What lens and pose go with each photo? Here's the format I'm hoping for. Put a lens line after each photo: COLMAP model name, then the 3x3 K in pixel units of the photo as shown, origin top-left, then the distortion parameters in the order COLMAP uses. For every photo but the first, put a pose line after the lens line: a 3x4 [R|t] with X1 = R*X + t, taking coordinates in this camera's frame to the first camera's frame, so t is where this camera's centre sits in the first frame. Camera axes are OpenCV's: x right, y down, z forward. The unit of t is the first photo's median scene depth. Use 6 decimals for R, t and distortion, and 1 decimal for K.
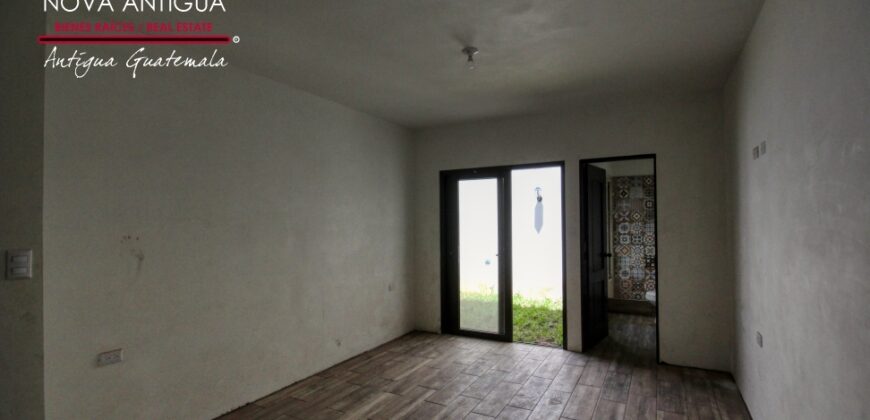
lens RADIAL K [[410.8, 0, 438.7], [0, 410.8, 218.1], [0, 0, 1]] dist [-0.002831, -0.000306]
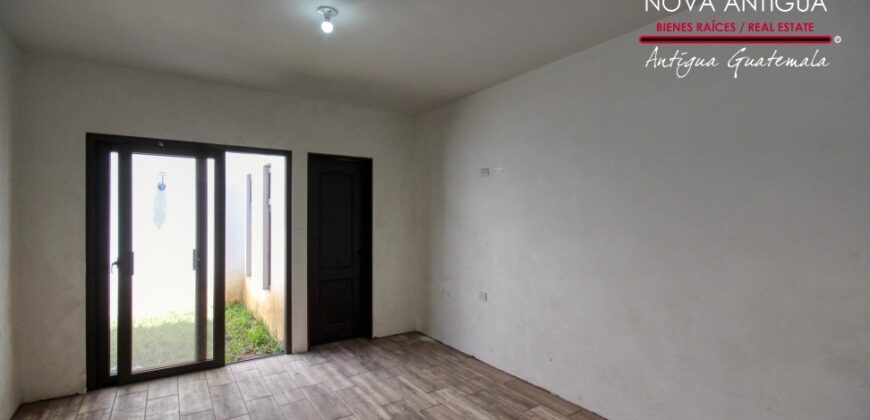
lens RADIAL K [[410.8, 0, 432.0], [0, 410.8, 217.3], [0, 0, 1]] dist [-0.002831, -0.000306]
pose [[0.437300, 0.015414, 0.899183, -0.404380], [-0.013152, 0.999856, -0.010743, 0.016722], [-0.899219, -0.007128, 0.437440, 0.314793]]
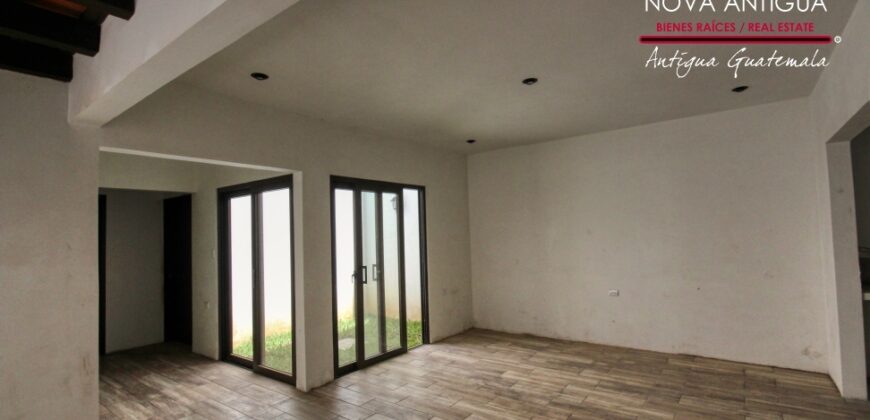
lens RADIAL K [[410.8, 0, 433.6], [0, 410.8, 208.2], [0, 0, 1]] dist [-0.002831, -0.000306]
pose [[0.148631, 0.067760, 0.986568, -0.935262], [0.005970, 0.997570, -0.069415, 0.009893], [-0.988875, 0.016207, 0.147865, 0.833658]]
